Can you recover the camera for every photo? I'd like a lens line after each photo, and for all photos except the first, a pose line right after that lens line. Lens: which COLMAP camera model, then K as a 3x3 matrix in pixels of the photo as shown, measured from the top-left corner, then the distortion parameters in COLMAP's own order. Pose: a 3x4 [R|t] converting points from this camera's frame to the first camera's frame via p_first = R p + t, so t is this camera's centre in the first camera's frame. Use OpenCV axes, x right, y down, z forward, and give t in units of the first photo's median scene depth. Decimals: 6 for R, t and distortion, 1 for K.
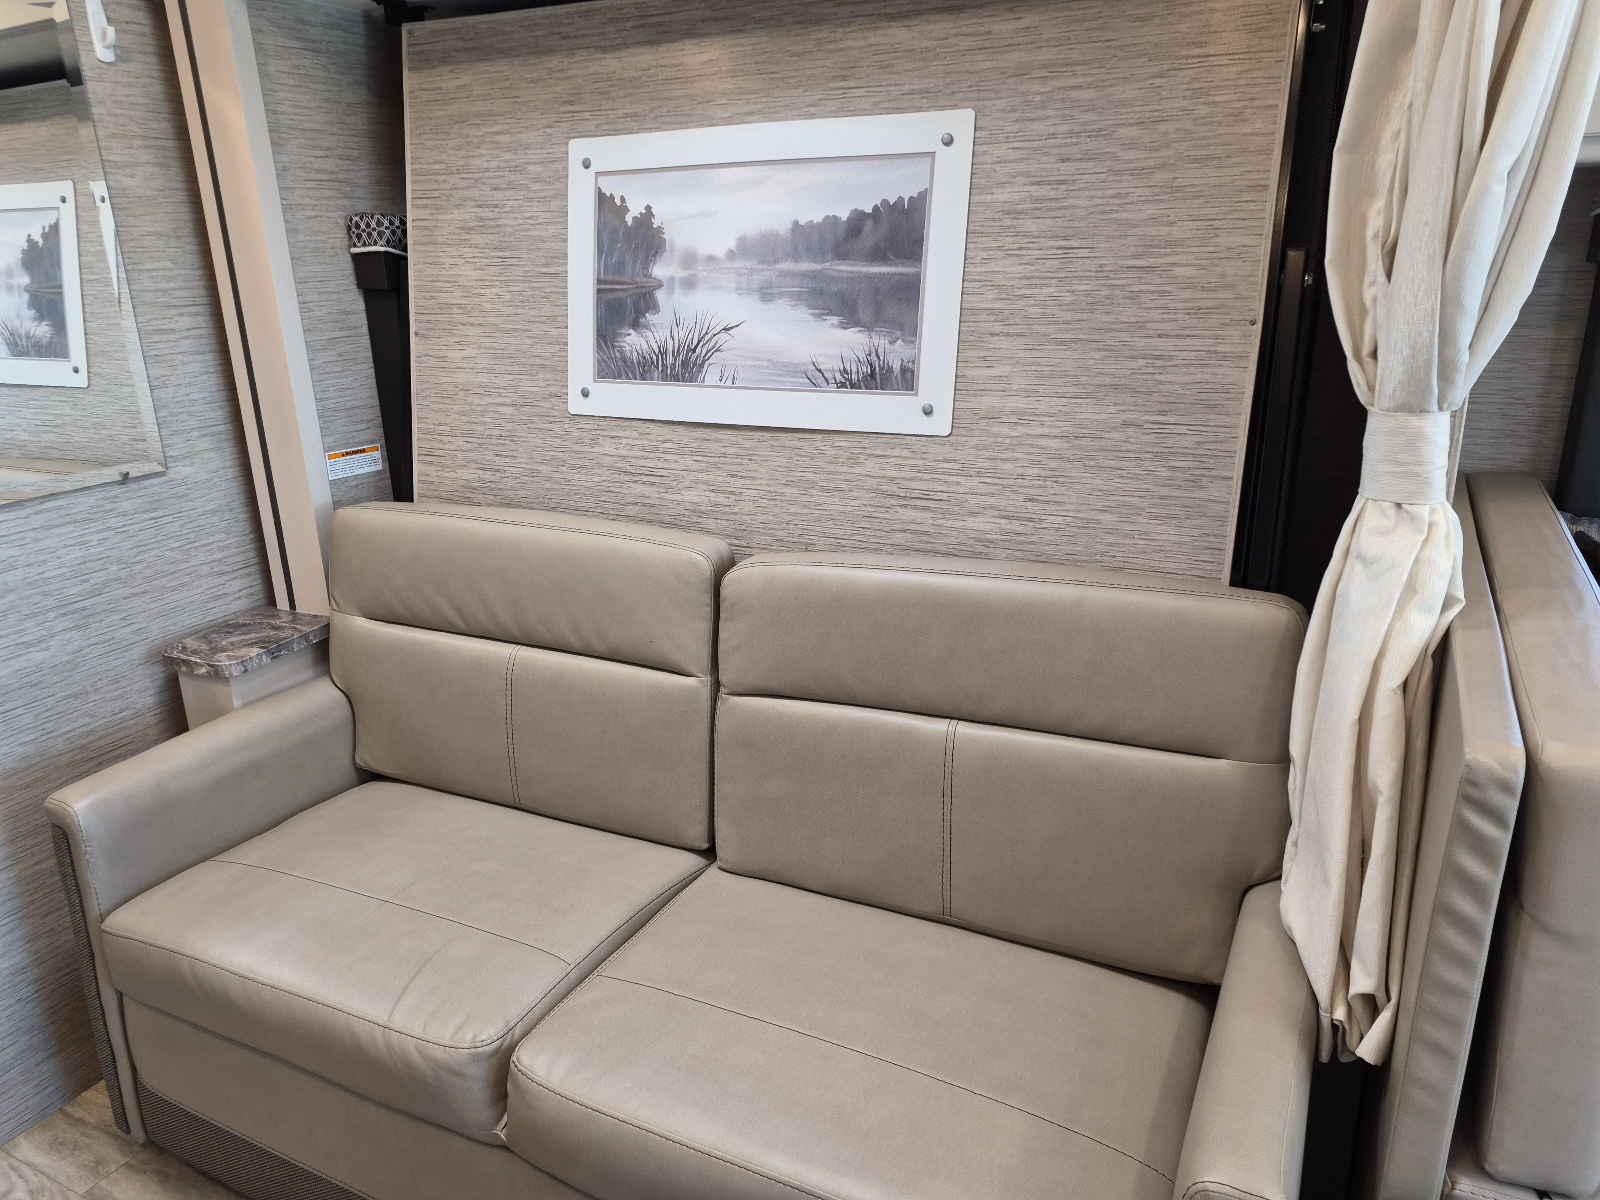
lens RADIAL K [[1117.6, 0, 808.6], [0, 1117.6, 594.6], [0, 0, 1]] dist [0.071924, -0.064251]
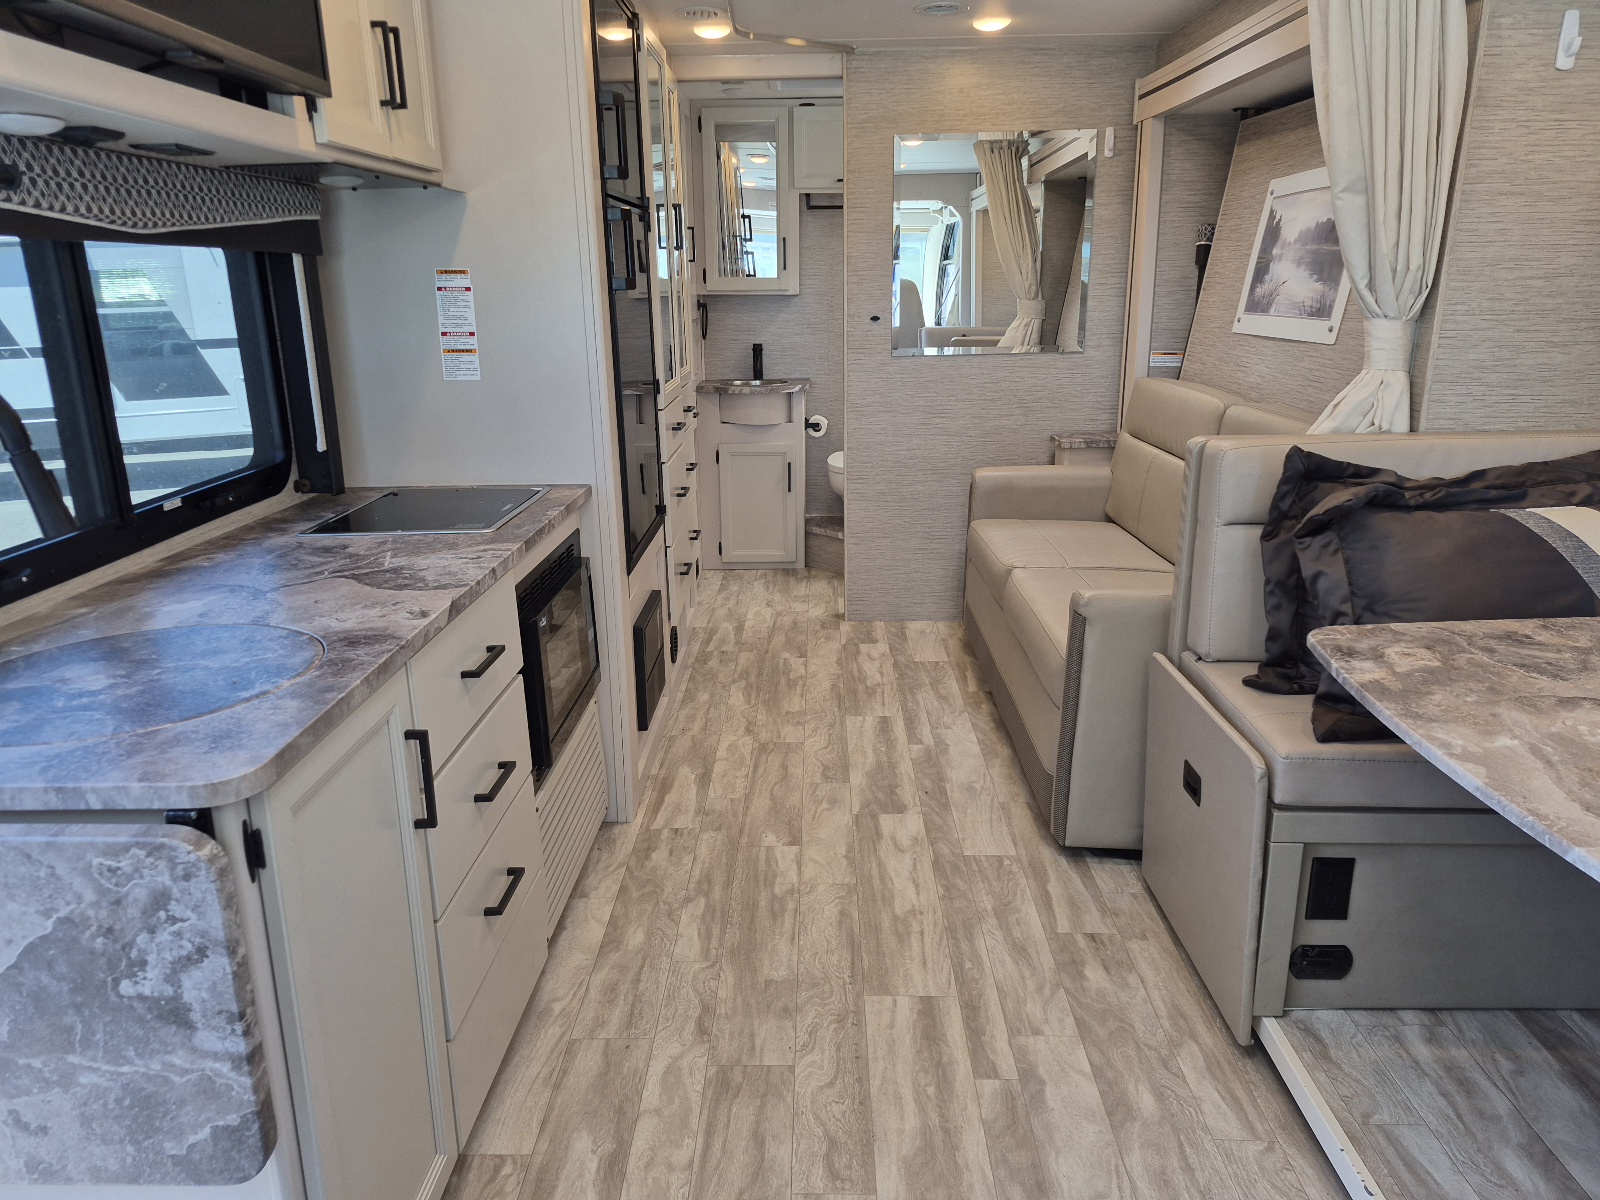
lens RADIAL K [[1117.6, 0, 791.4], [0, 1117.6, 605.1], [0, 0, 1]] dist [0.071924, -0.064251]
pose [[0.436741, 0.271496, -0.857641, 1.115712], [-0.277938, 0.947451, 0.158390, 0.157057], [0.855575, 0.169195, 0.489250, -0.401812]]
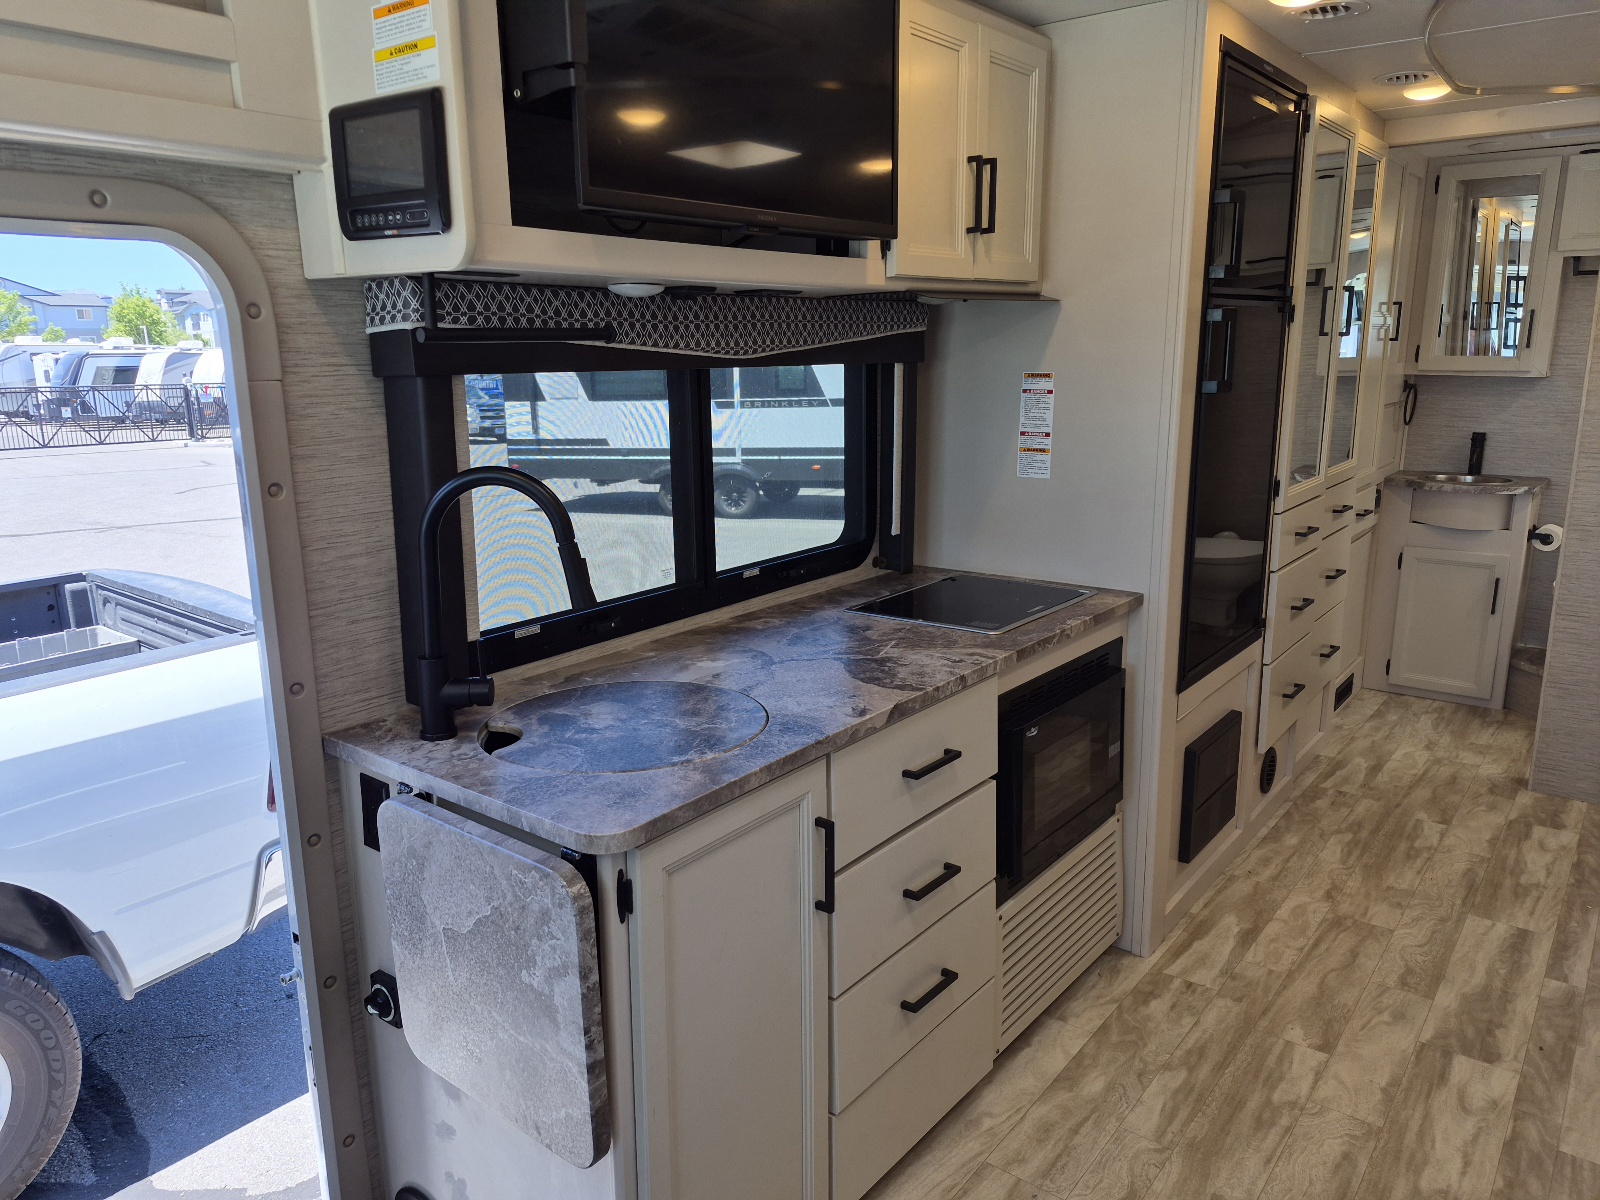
lens RADIAL K [[1117.6, 0, 759.6], [0, 1117.6, 601.1], [0, 0, 1]] dist [0.071924, -0.064251]
pose [[-0.201494, 0.247112, -0.947806, 1.124729], [-0.286918, 0.910316, 0.298334, 0.041911], [0.936525, 0.332055, -0.112522, -0.224267]]
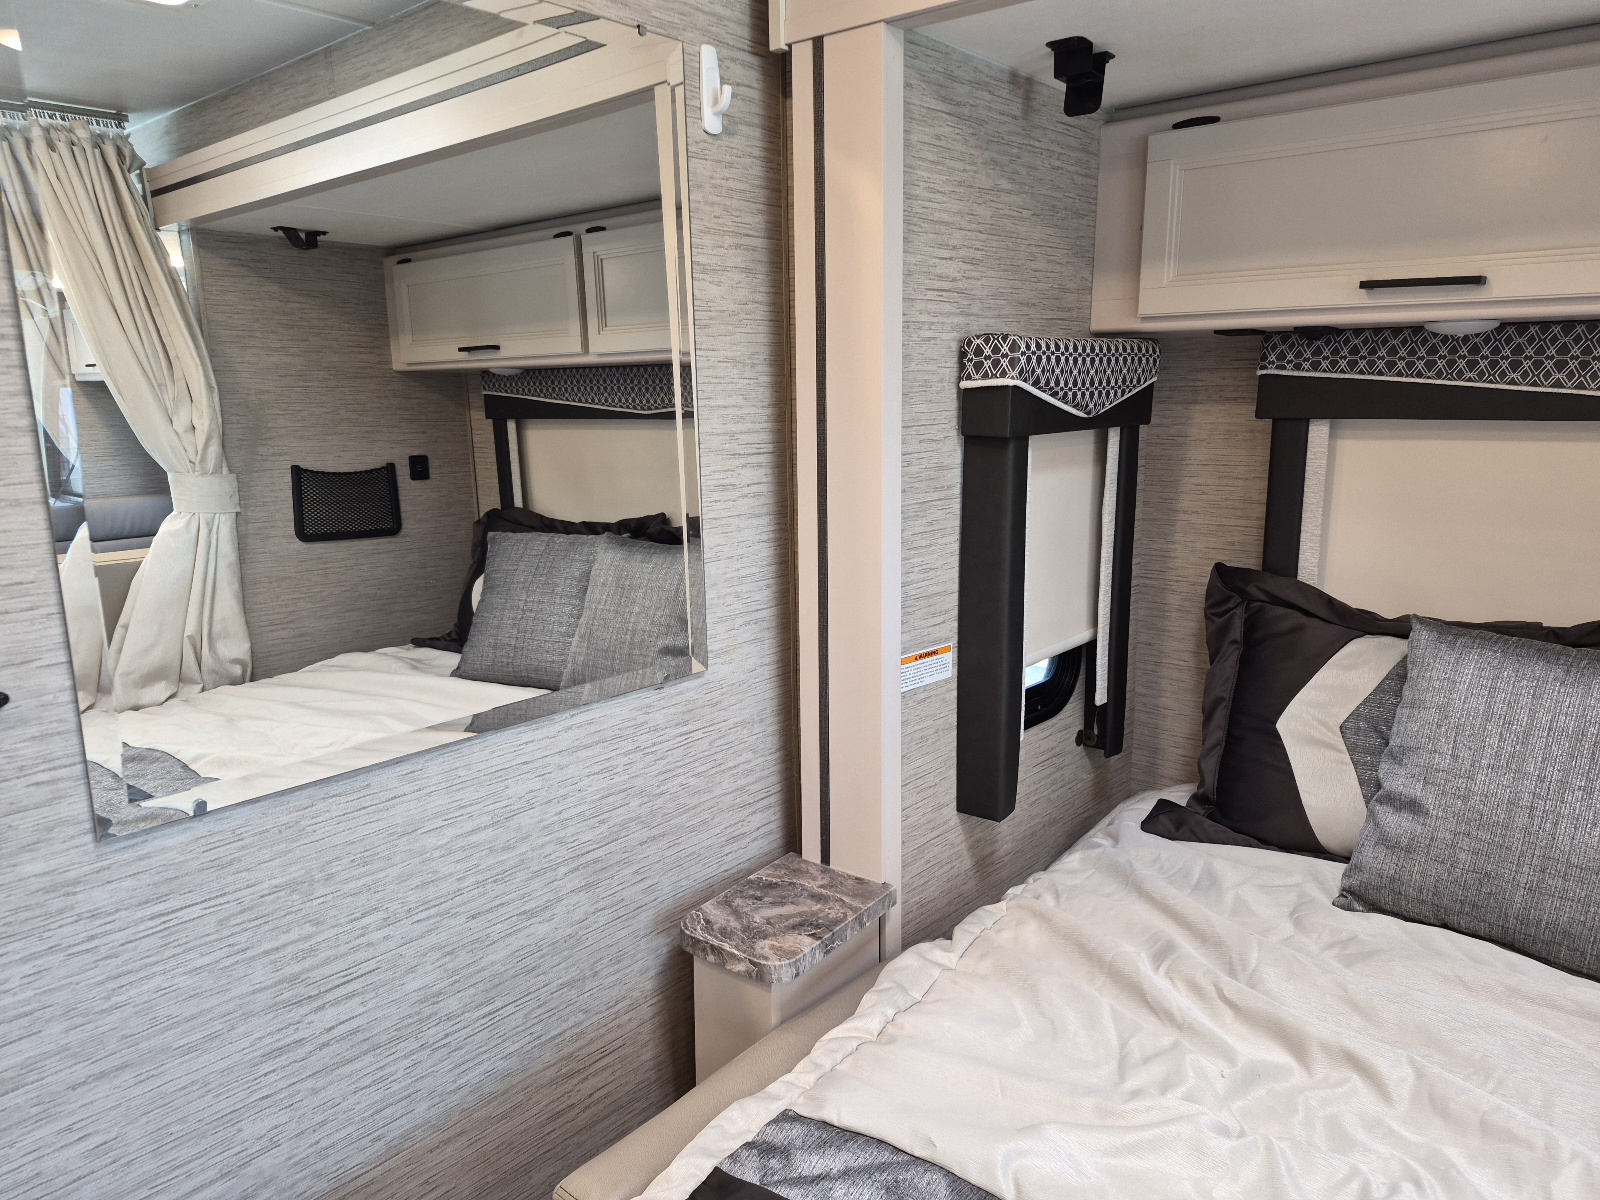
lens RADIAL K [[1117.6, 0, 810.5], [0, 1117.6, 613.9], [0, 0, 1]] dist [0.071924, -0.064251]
pose [[0.970022, 0.063440, -0.234592, -0.335092], [-0.087731, 0.991643, -0.094595, -0.084063], [0.226631, 0.112341, 0.967480, 0.310901]]
